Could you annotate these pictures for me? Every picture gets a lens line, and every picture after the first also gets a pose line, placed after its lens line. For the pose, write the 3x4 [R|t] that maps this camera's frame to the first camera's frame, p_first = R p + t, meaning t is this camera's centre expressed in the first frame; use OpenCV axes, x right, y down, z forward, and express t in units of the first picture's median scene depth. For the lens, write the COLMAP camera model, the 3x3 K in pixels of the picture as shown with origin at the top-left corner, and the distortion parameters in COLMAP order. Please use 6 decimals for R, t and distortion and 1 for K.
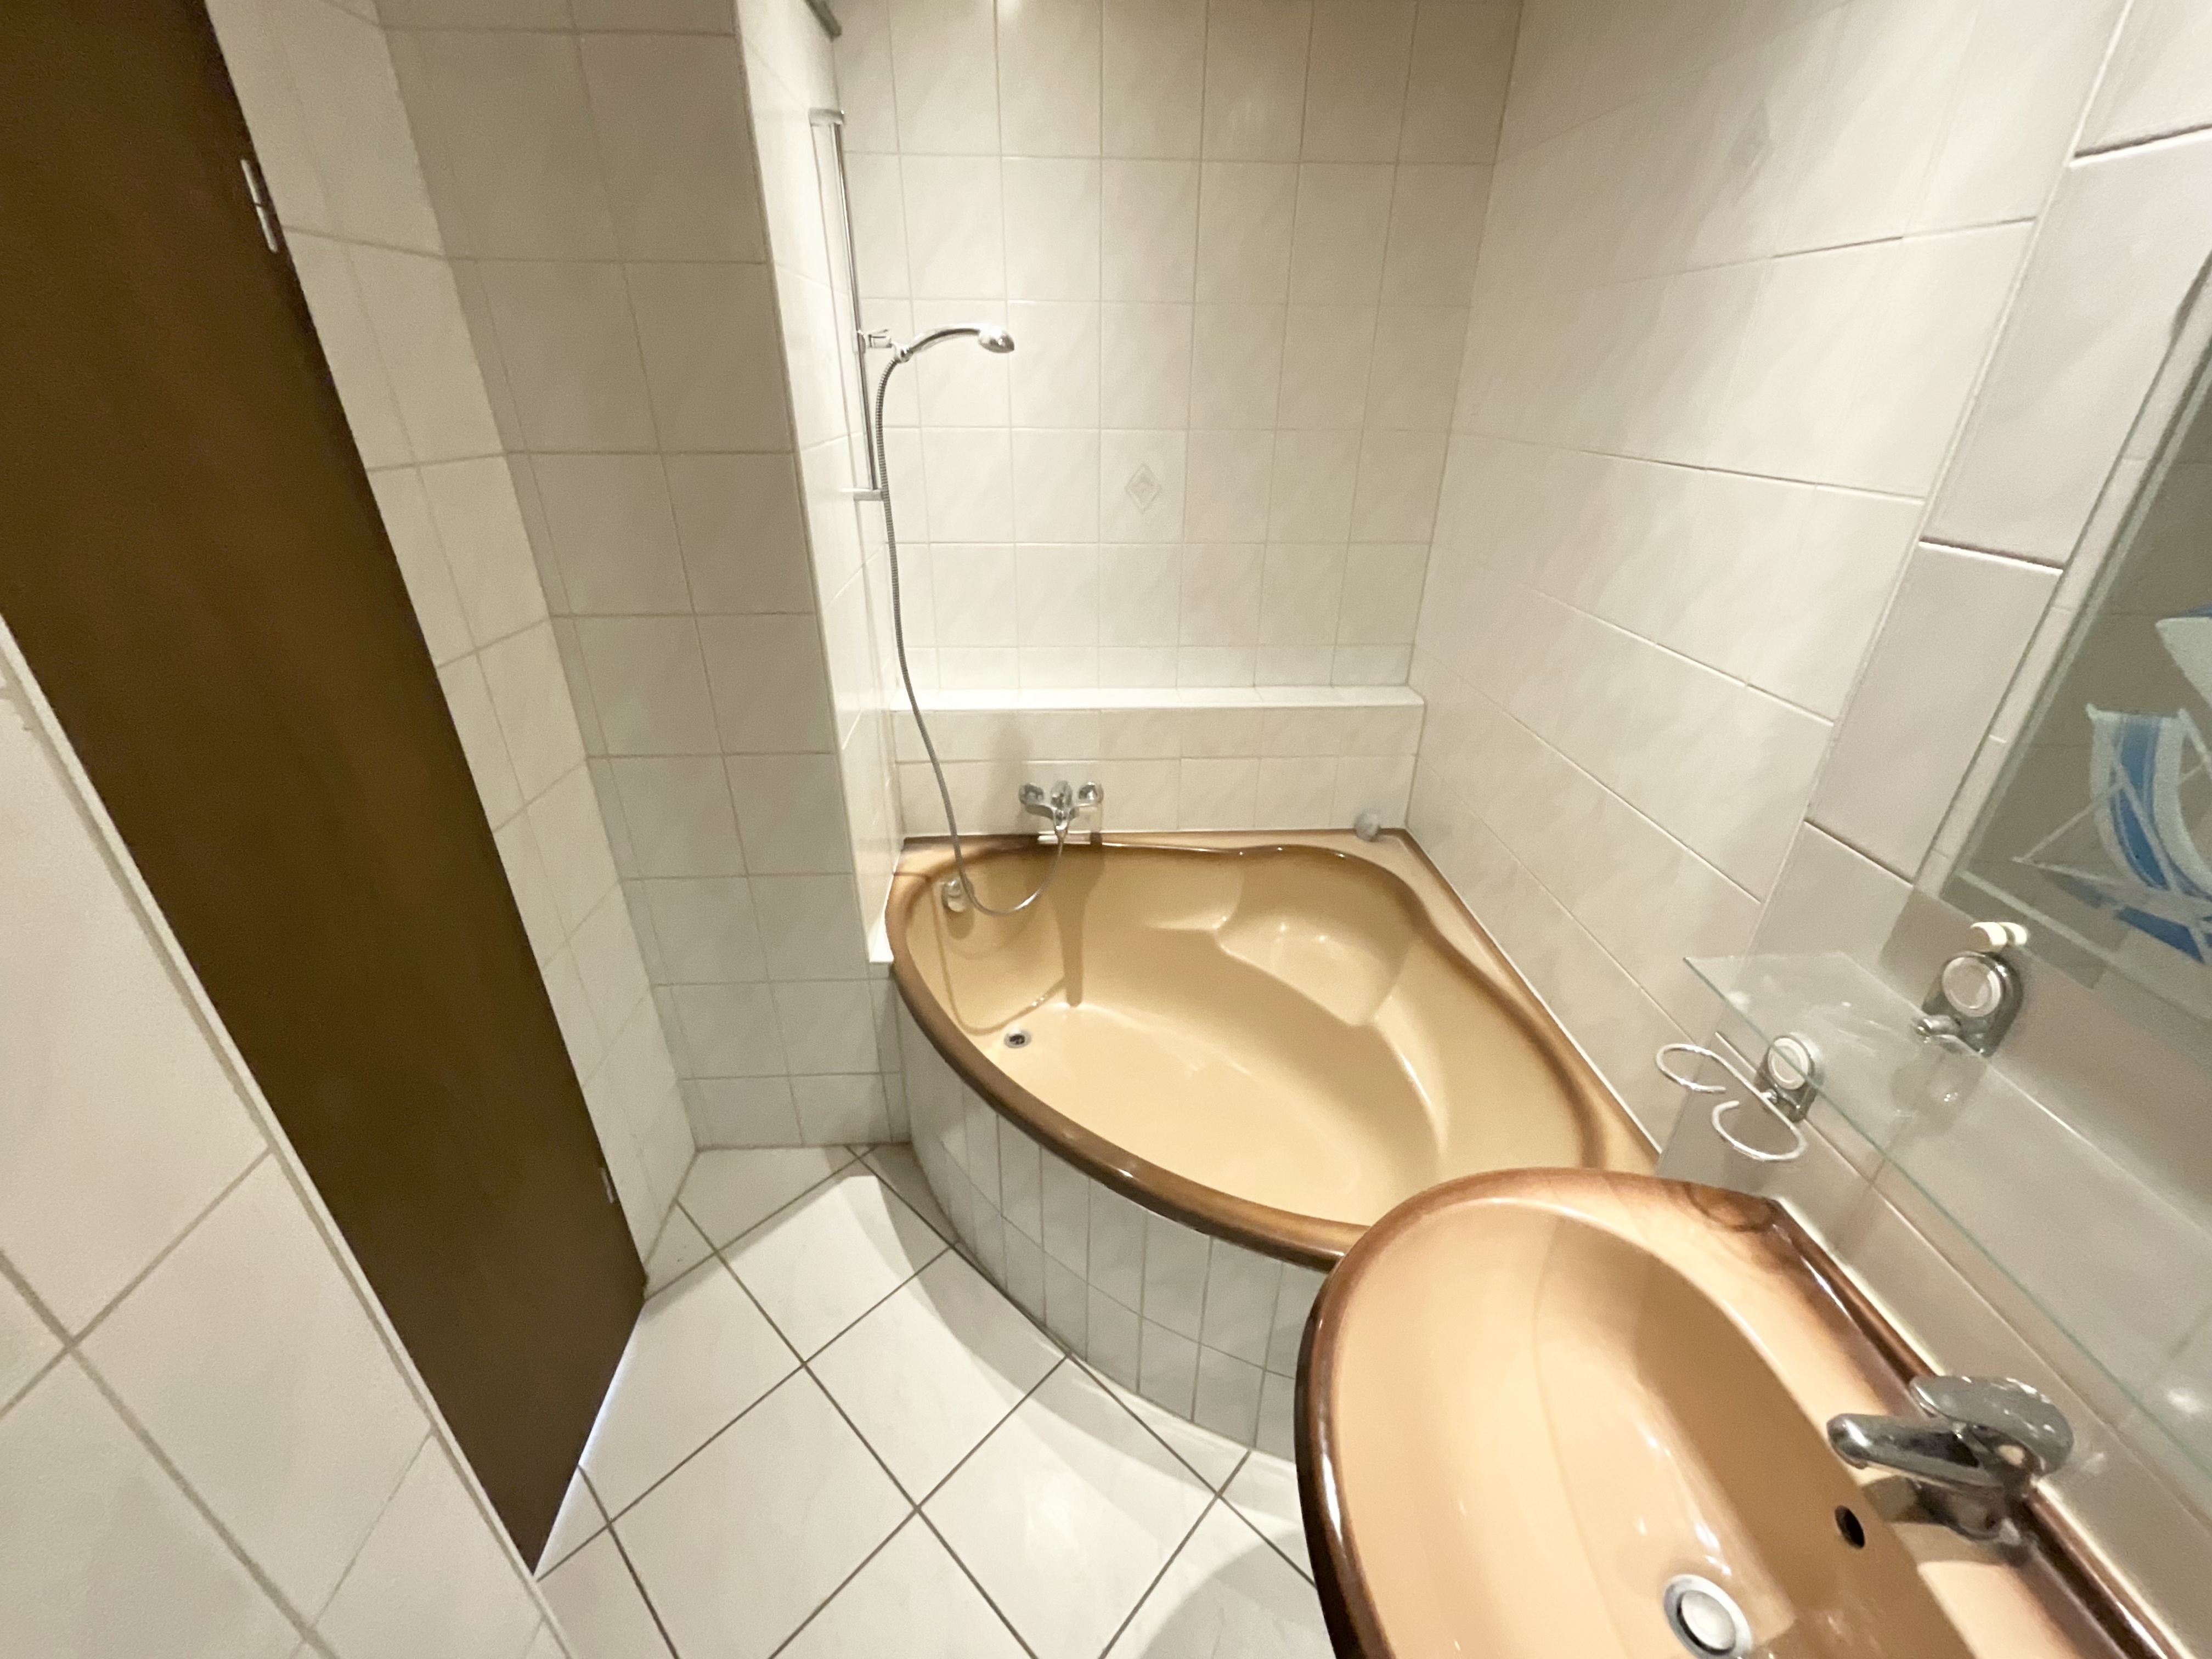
lens RADIAL K [[892.4, 0, 1106.0], [0, 892.4, 829.5], [0, 0, 1]] dist [-0.000893, 0.000030]
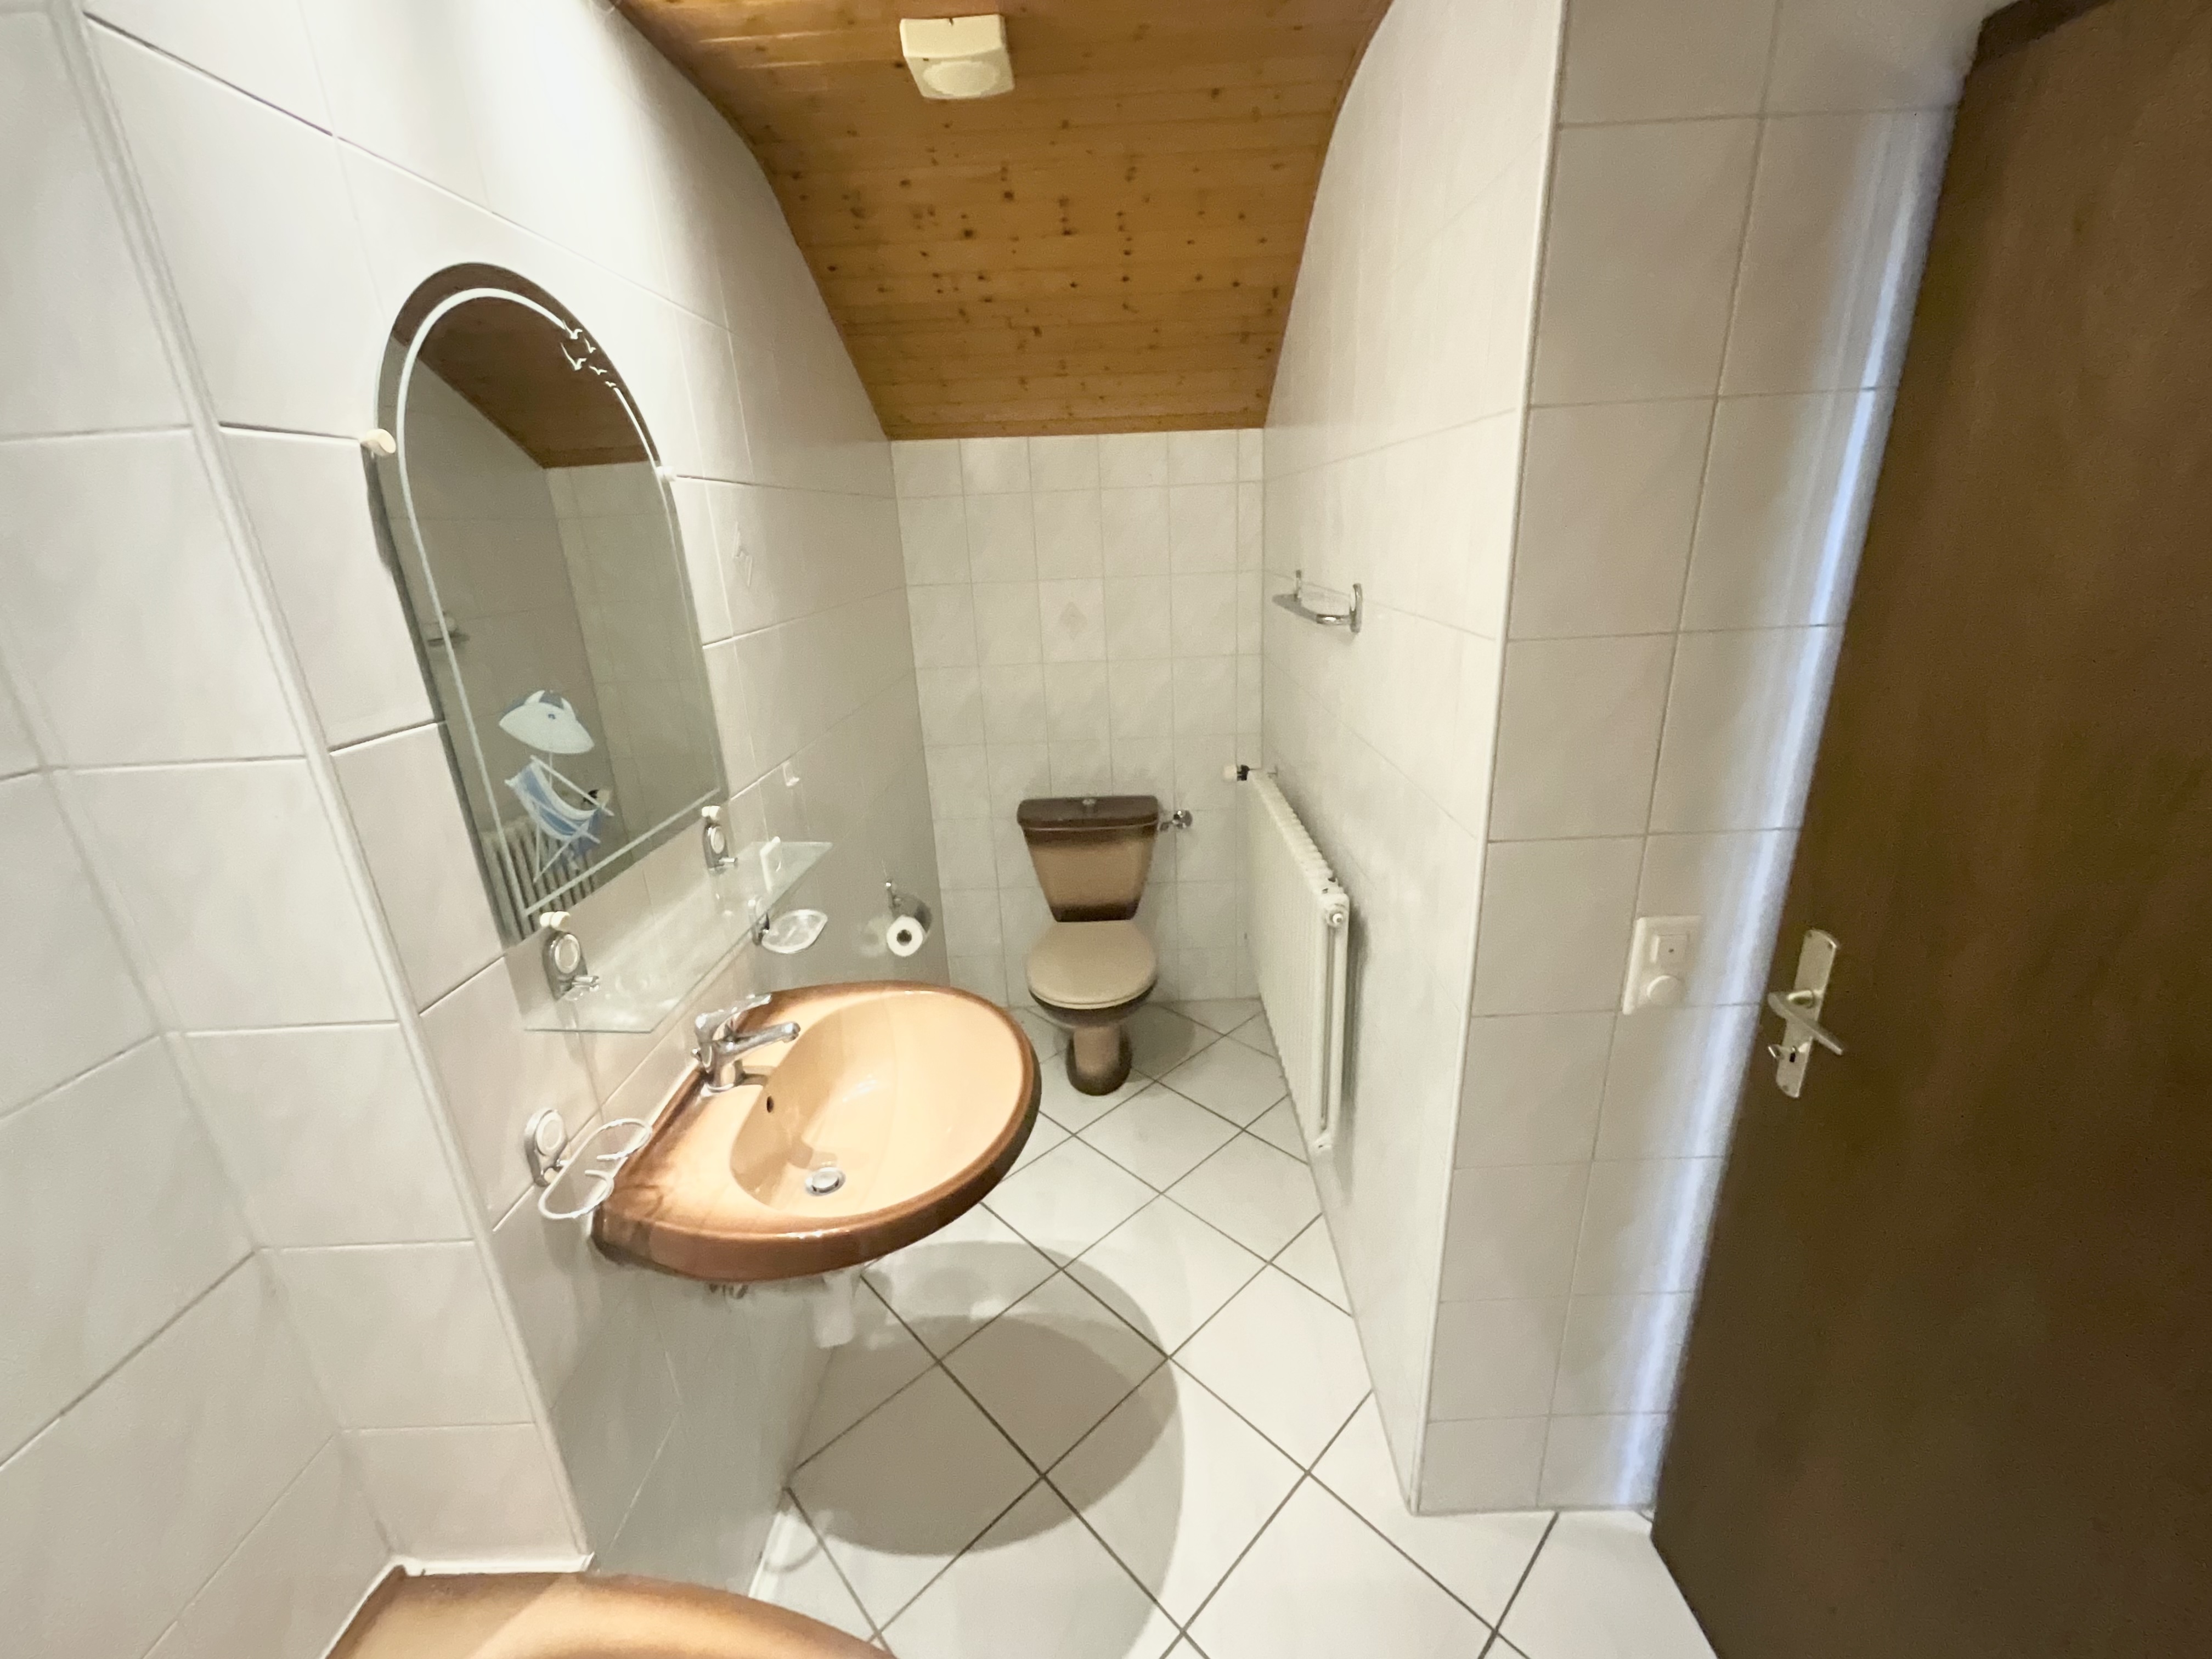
lens RADIAL K [[892.4, 0, 1106.0], [0, 892.4, 829.5], [0, 0, 1]] dist [-0.000893, 0.000030]
pose [[-0.997917, 0.022793, 0.060343, -0.066107], [0.059077, 0.698554, 0.713115, -1.172024], [-0.025899, 0.715194, -0.698445, 2.182868]]
